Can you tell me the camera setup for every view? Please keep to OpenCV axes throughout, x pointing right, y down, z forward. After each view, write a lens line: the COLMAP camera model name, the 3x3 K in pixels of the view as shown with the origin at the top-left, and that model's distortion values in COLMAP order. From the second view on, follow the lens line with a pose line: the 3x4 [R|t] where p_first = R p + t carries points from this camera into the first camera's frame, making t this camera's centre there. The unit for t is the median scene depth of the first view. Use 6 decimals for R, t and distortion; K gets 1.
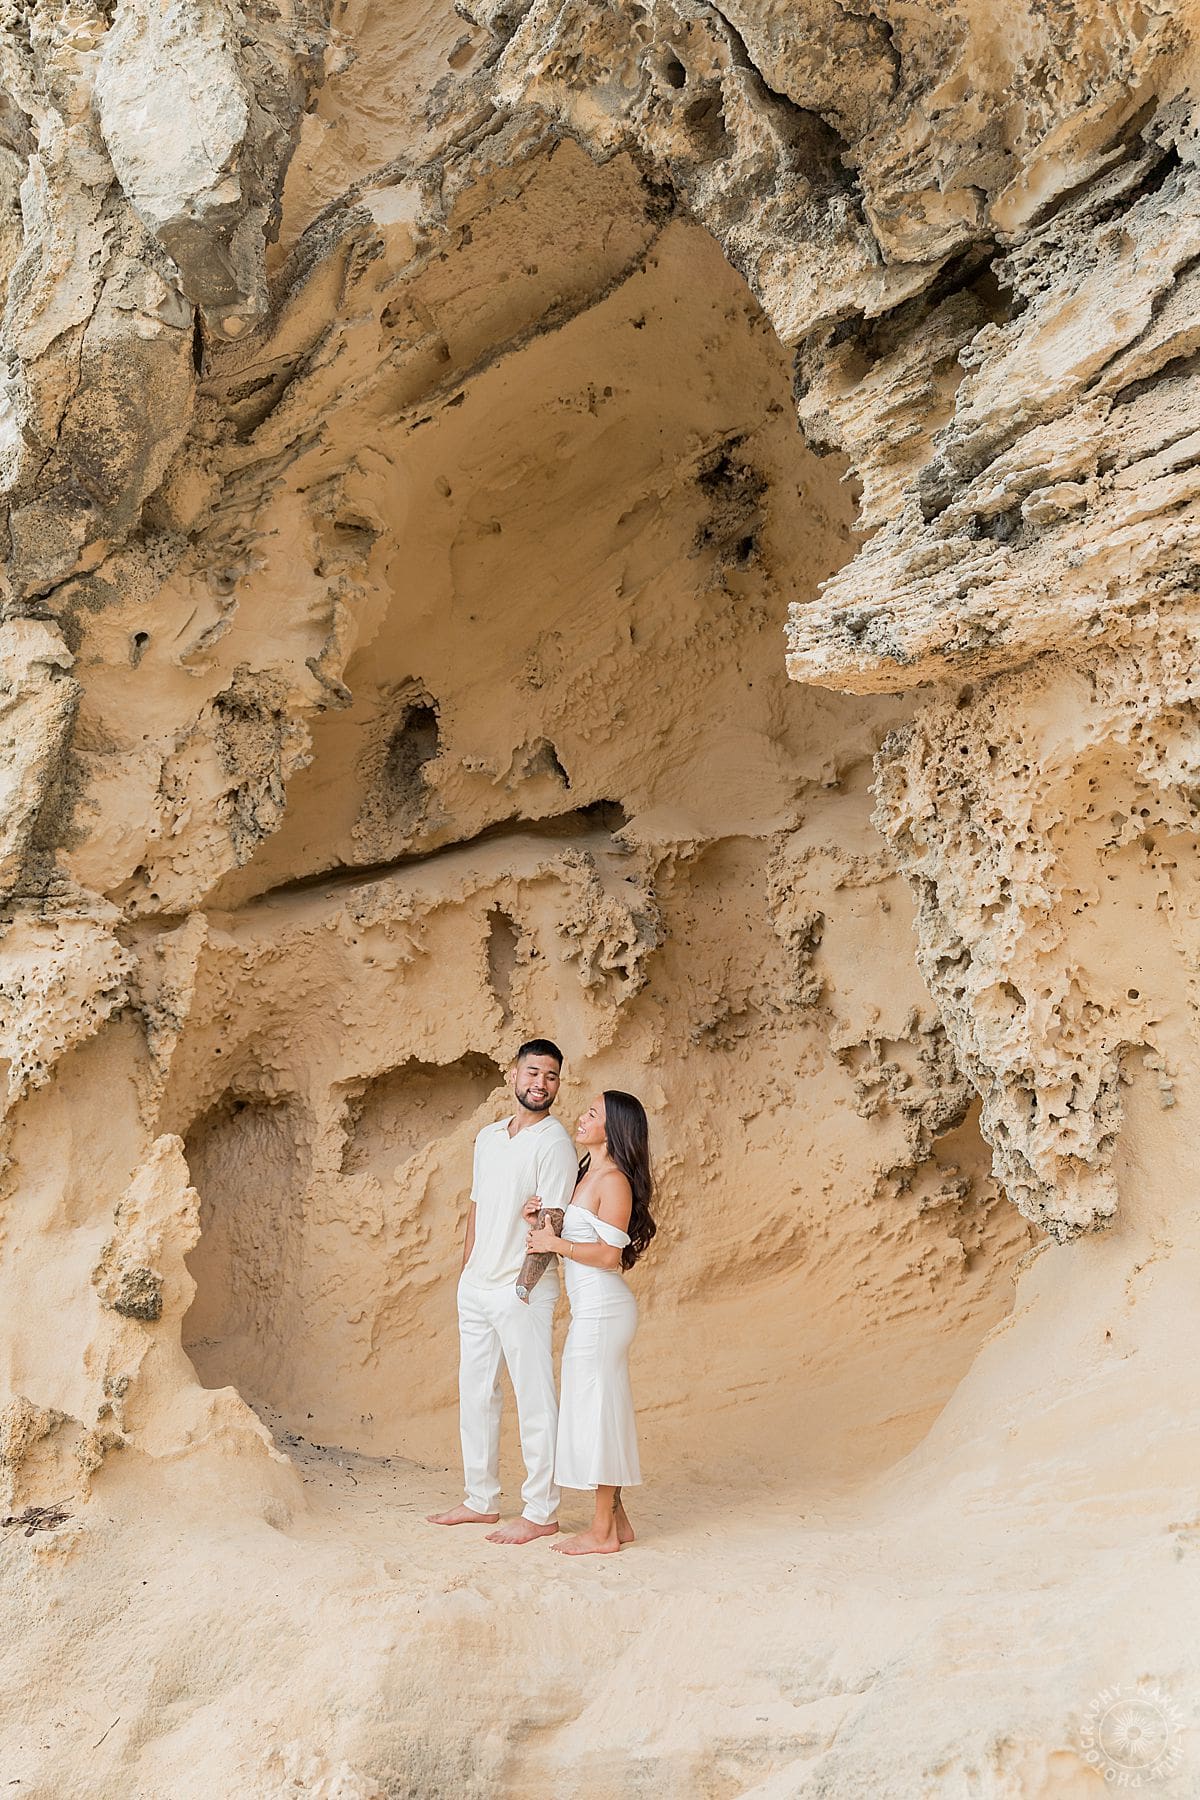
lens RADIAL K [[2100.5, 0, 596.1], [0, 2100.5, 886.7], [0, 0, 1]] dist [0.075637, 0.000000]
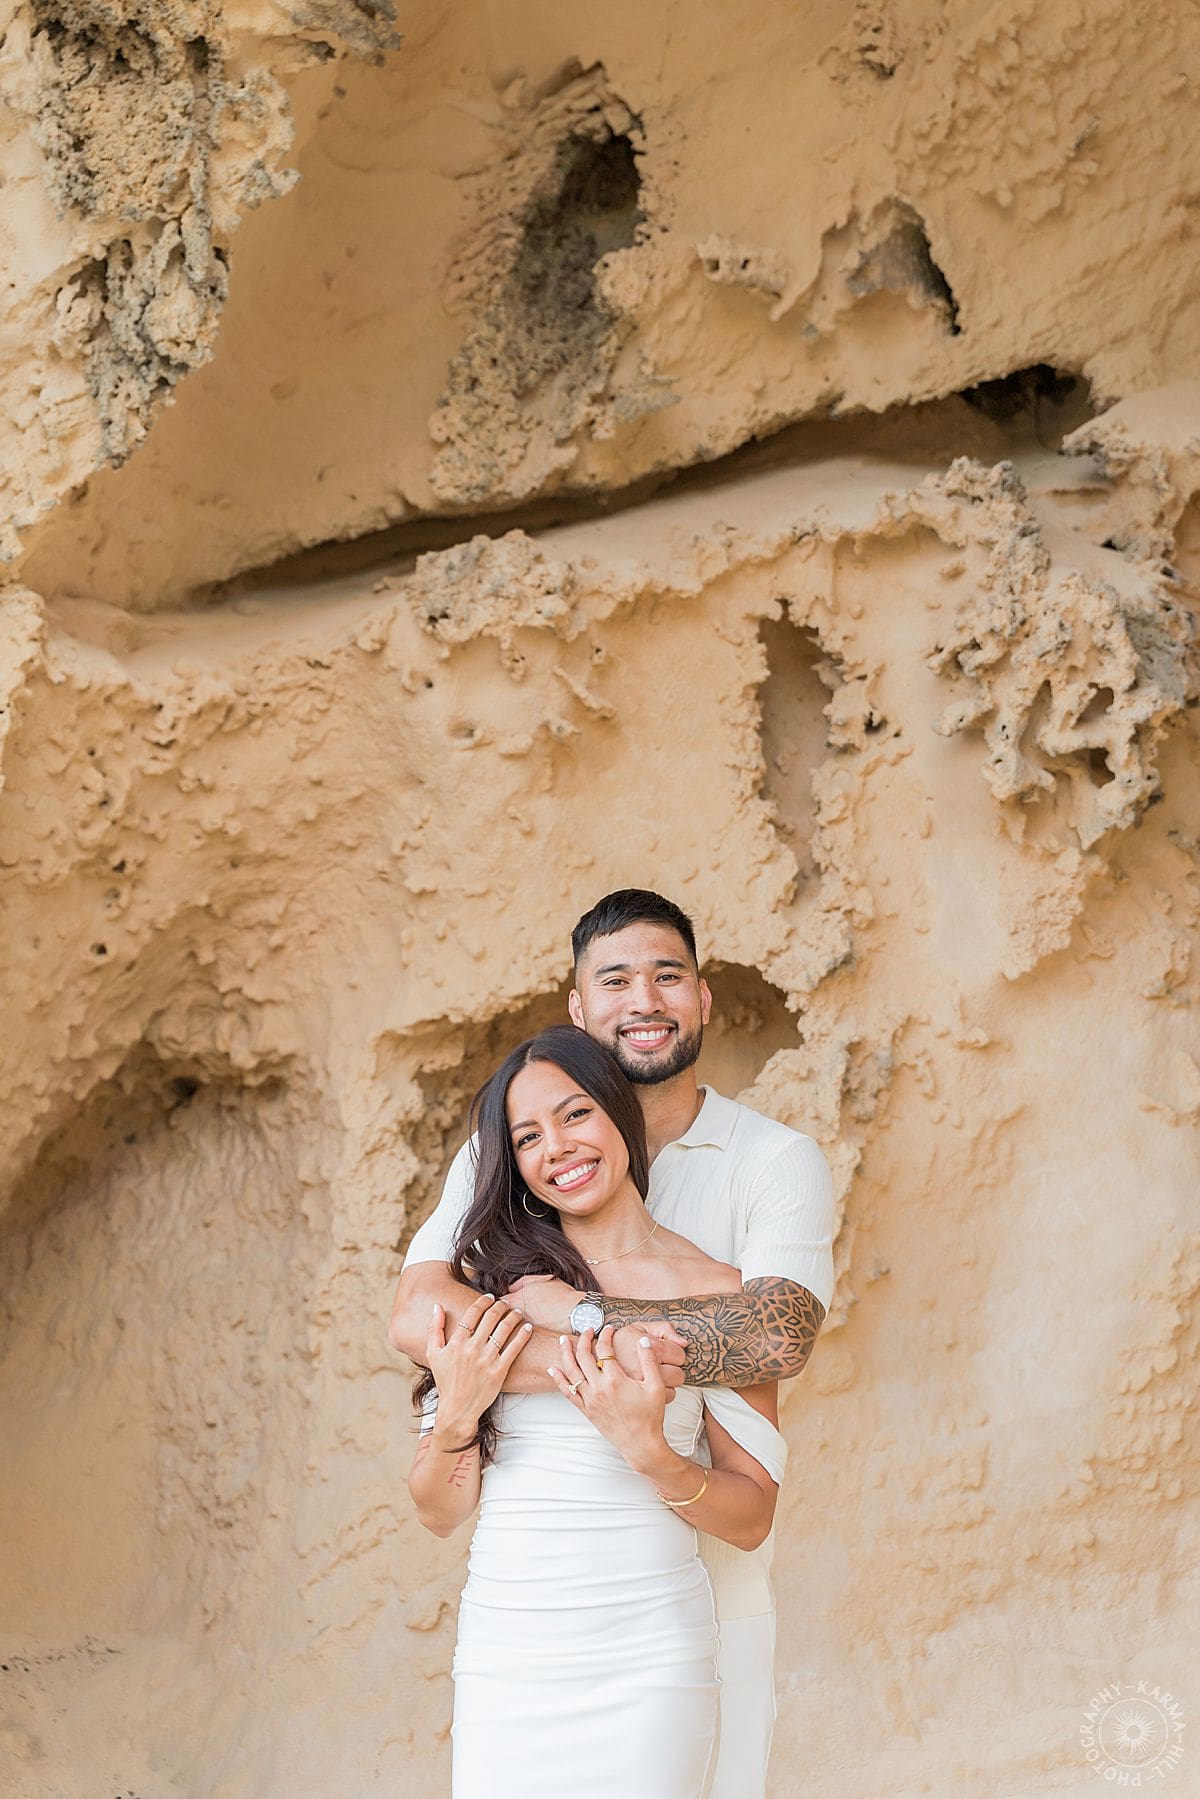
lens RADIAL K [[2099.3, 0, 611.9], [0, 2099.3, 909.0], [0, 0, 1]] dist [0.075637, 0.000000]
pose [[0.989087, -0.001209, -0.147326, -0.019723], [-0.000306, 0.999947, -0.010257, 0.072475], [0.147331, 0.010191, 0.989035, 0.593333]]
